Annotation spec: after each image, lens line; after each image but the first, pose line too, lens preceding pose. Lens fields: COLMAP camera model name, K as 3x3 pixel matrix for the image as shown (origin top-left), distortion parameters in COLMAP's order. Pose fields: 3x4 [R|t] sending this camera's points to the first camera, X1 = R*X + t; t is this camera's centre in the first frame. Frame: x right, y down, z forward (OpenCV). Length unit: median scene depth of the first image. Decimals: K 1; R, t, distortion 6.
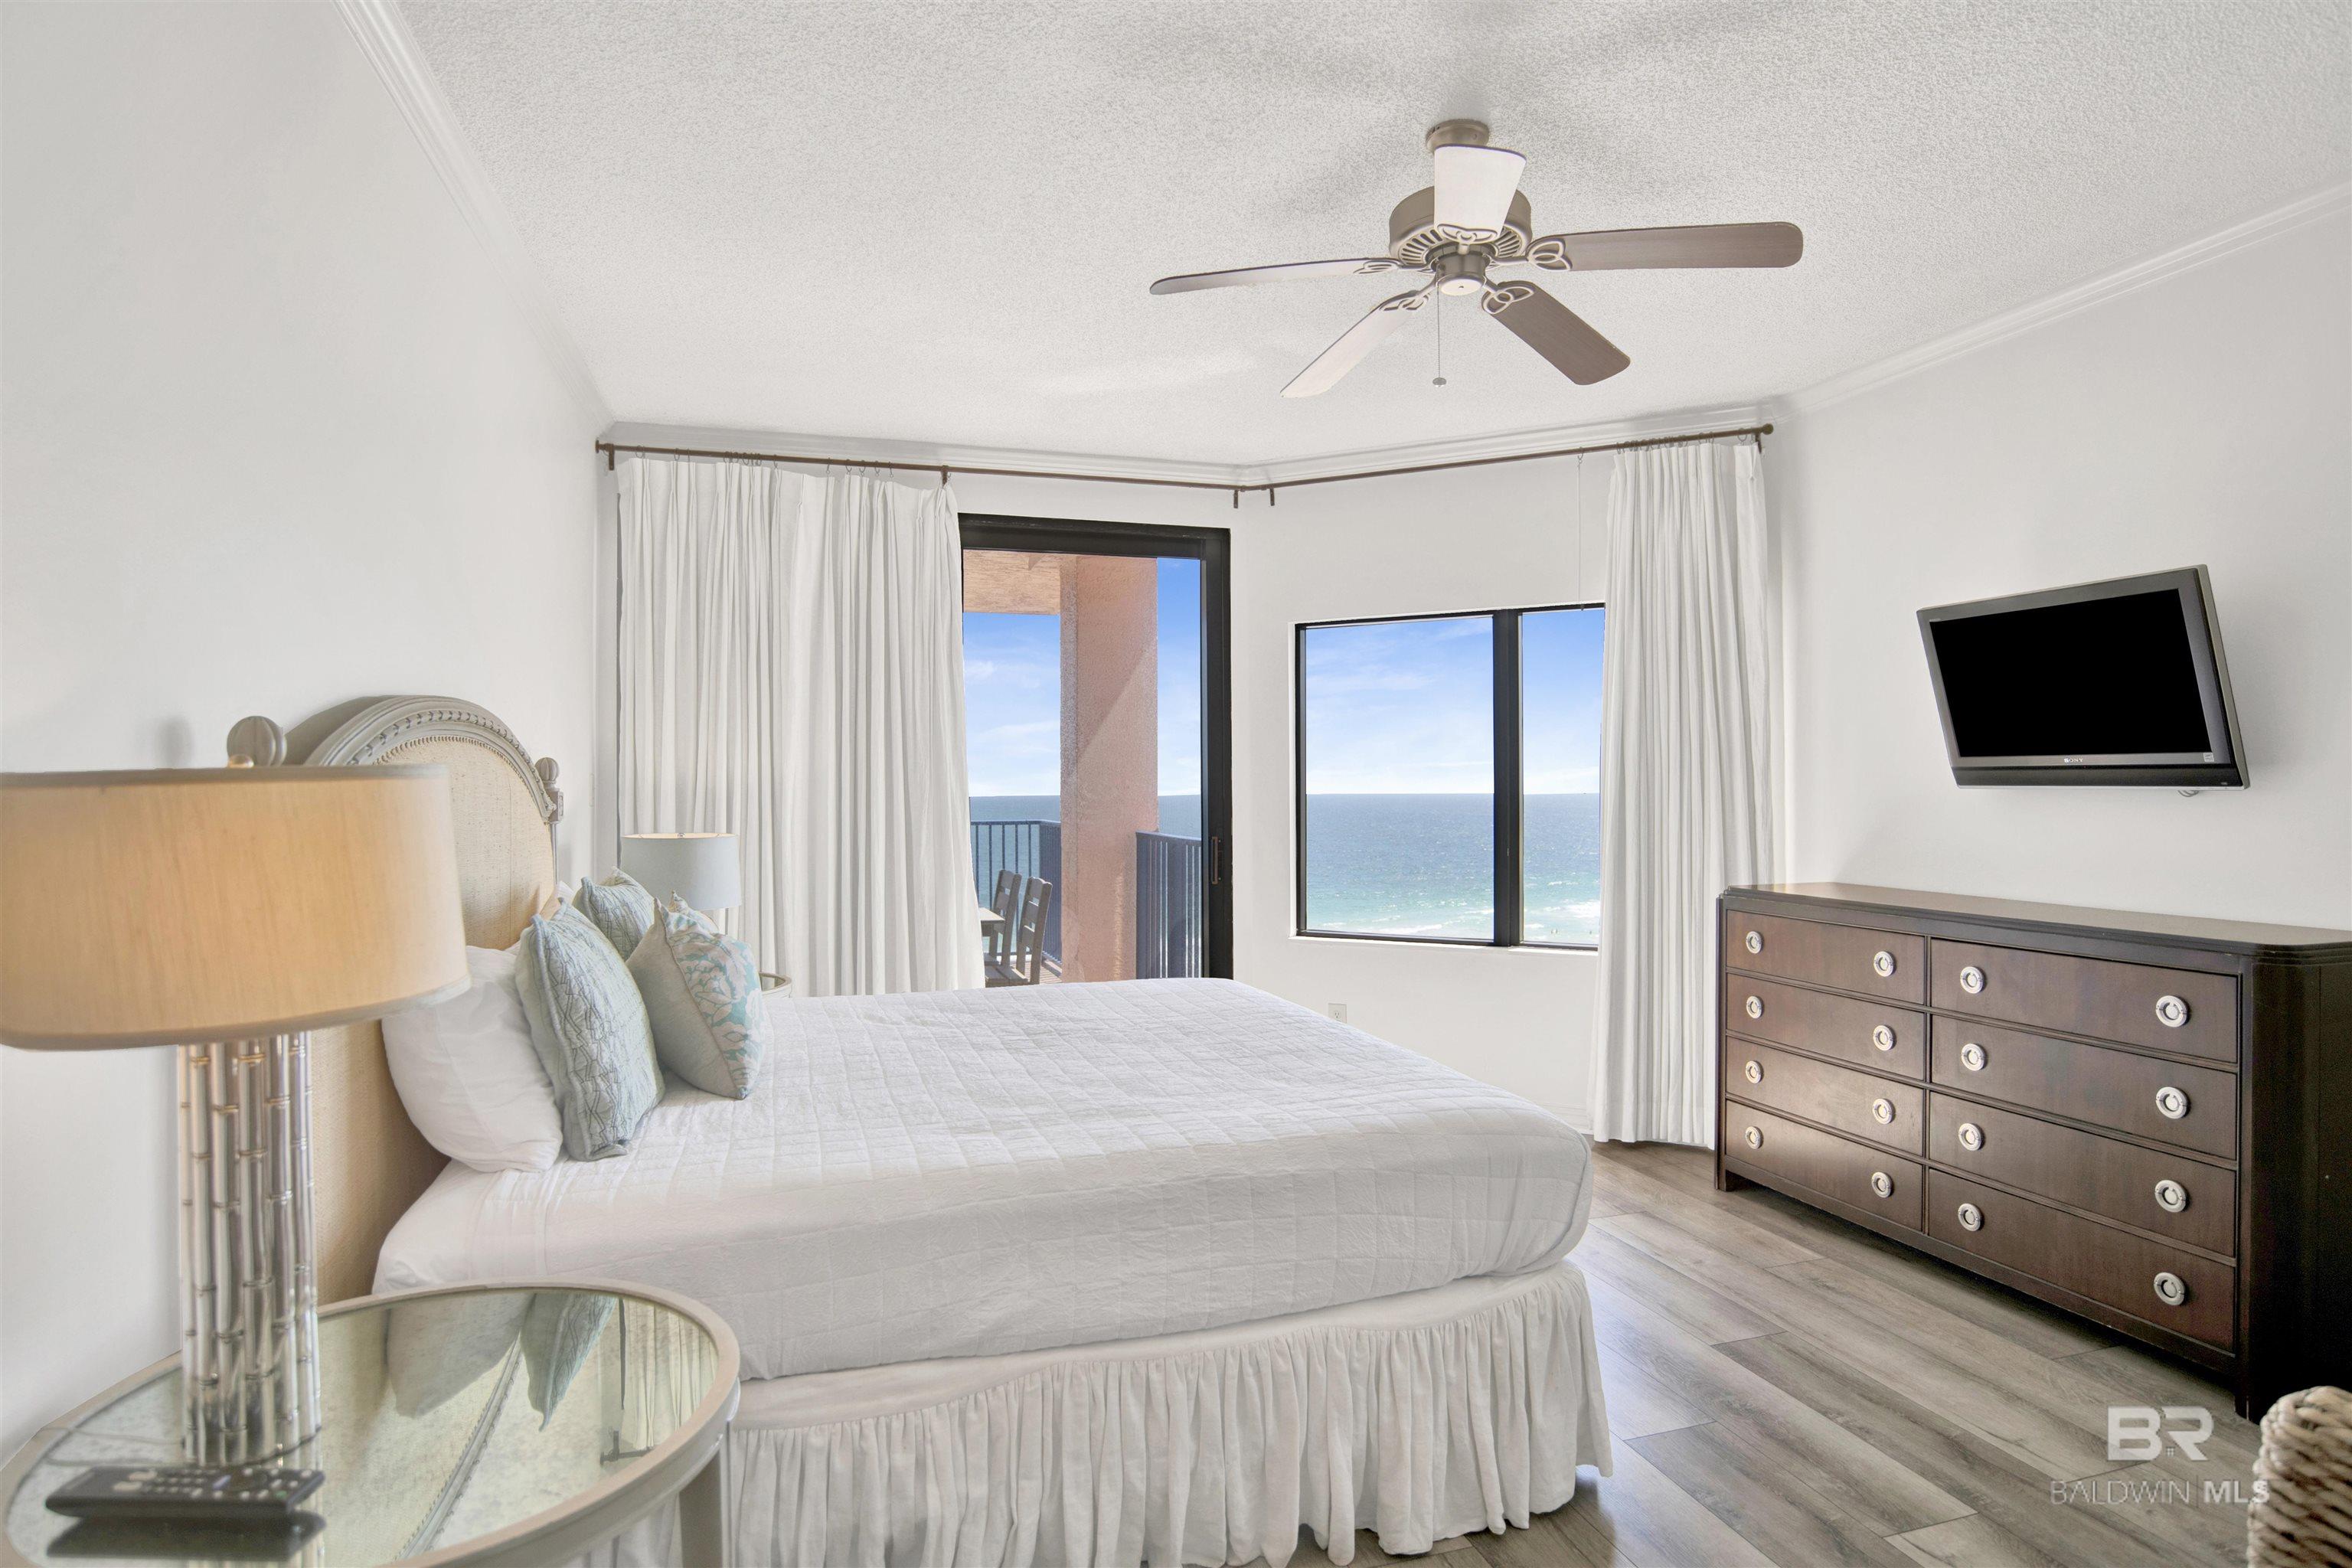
lens RADIAL K [[1267.7, 0, 1171.4], [0, 1267.7, 780.8], [0, 0, 1]] dist [-0.072496, 0.027820]
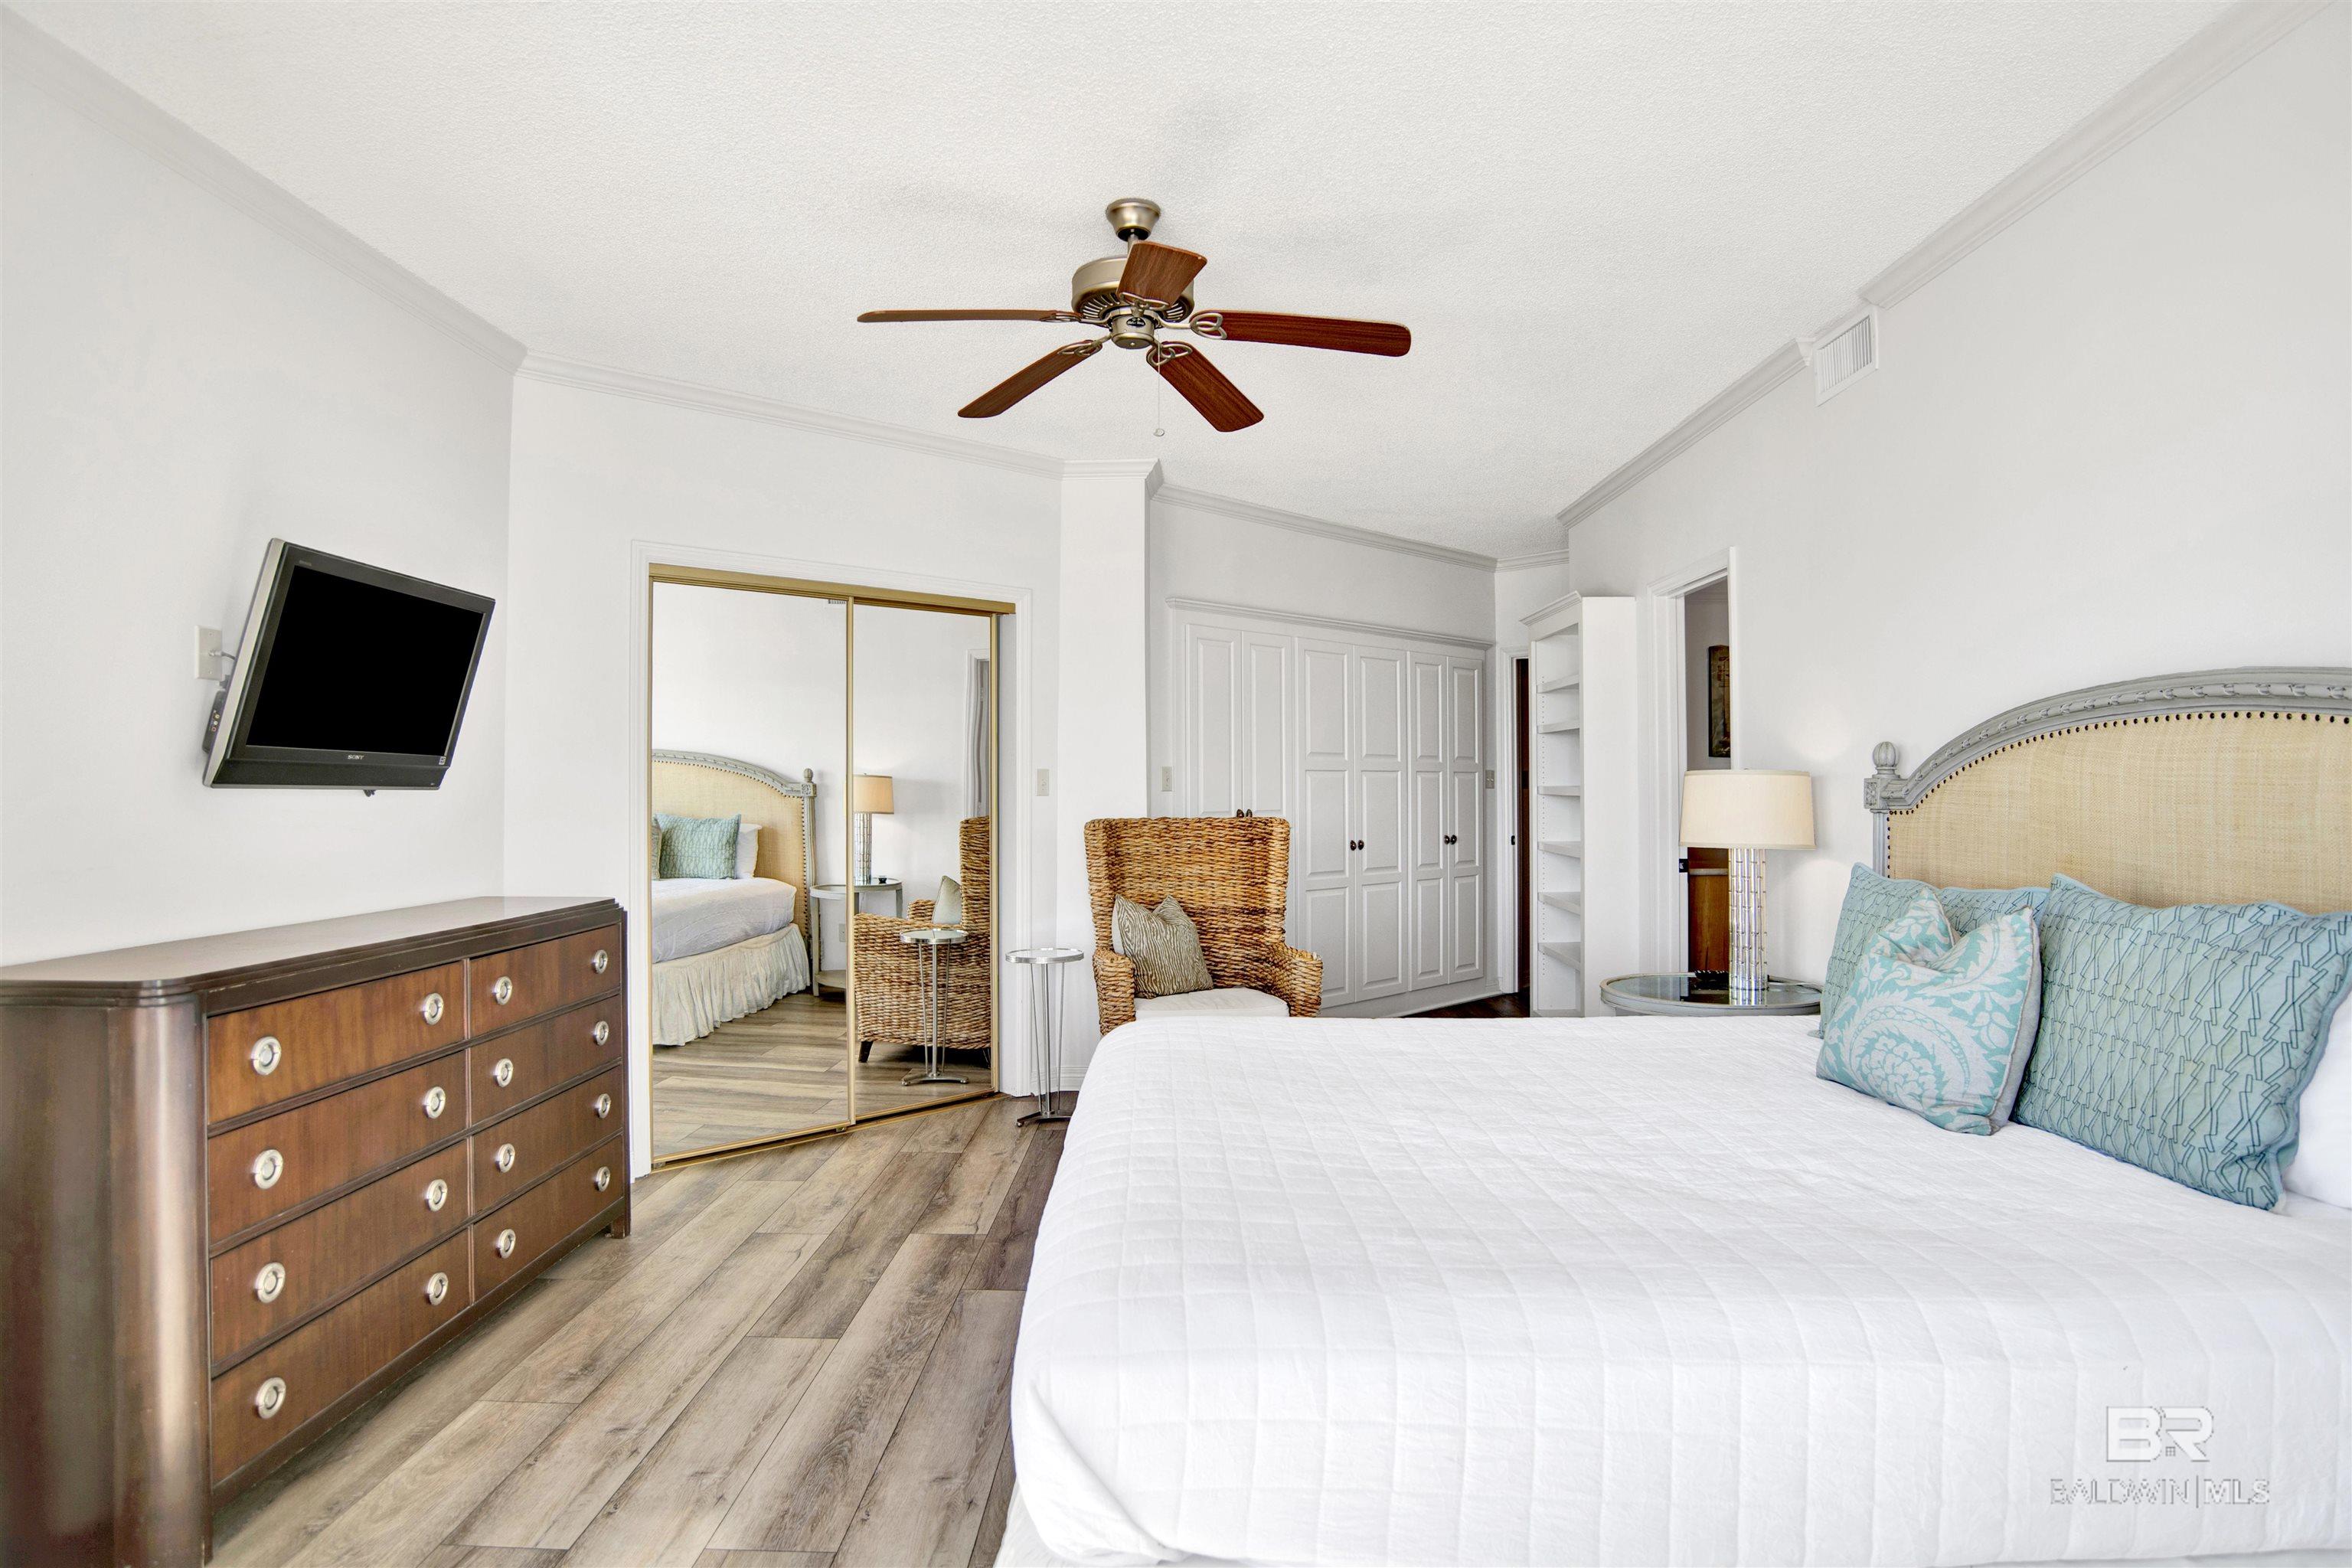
lens RADIAL K [[1267.7, 0, 1160.2], [0, 1267.7, 782.9], [0, 0, 1]] dist [-0.072496, 0.027820]
pose [[-0.956422, 0.005375, 0.291939, -0.115788], [-0.000490, 0.999800, -0.020014, 0.023788], [-0.291988, -0.019285, -0.956227, 1.932053]]
